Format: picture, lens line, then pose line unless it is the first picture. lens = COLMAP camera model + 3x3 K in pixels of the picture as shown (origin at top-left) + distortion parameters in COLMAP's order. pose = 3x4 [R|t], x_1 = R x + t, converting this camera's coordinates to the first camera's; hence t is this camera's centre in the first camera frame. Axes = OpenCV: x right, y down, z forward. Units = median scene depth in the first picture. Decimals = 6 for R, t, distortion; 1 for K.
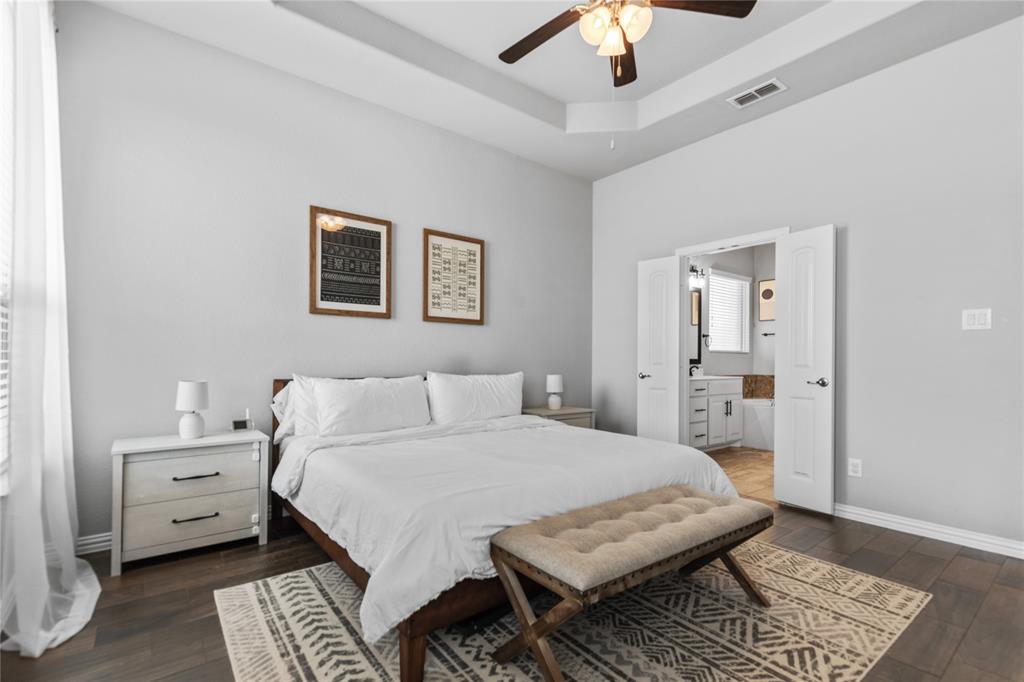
lens RADIAL K [[471.2, 0, 503.1], [0, 471.2, 352.5], [0, 0, 1]] dist [0.003665, -0.000030]
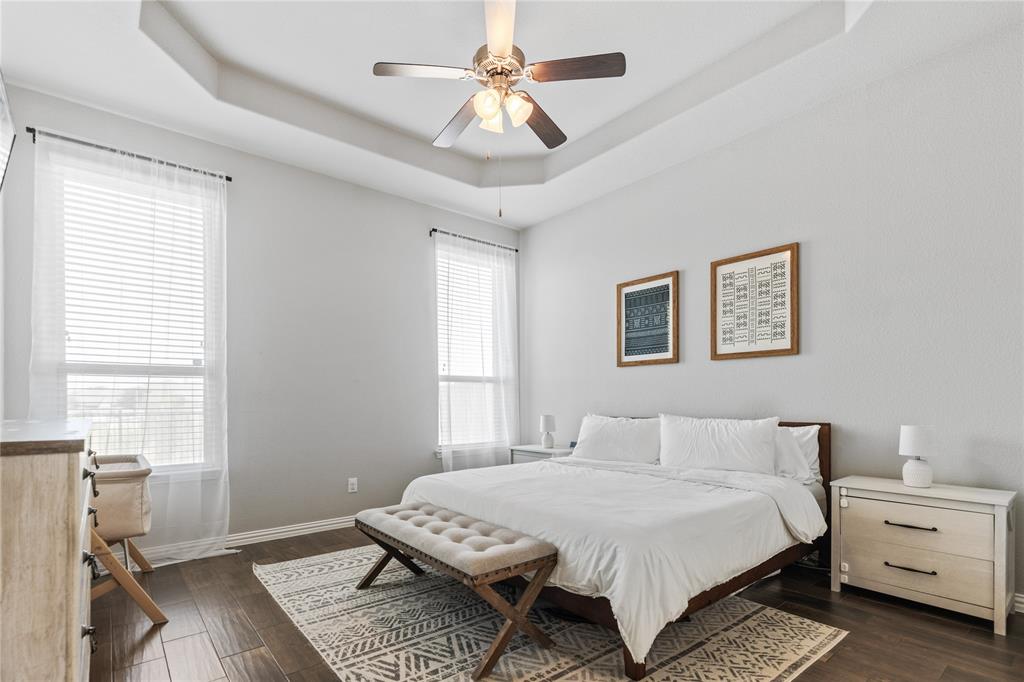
lens RADIAL K [[487.2, 0, 515.0], [0, 487.2, 398.8], [0, 0, 1]] dist [-0.001556, -0.000851]
pose [[0.038270, -0.010013, -0.999217, 0.834810], [0.029373, 0.999529, -0.008891, 0.008154], [0.998836, -0.029009, 0.038546, 0.589614]]
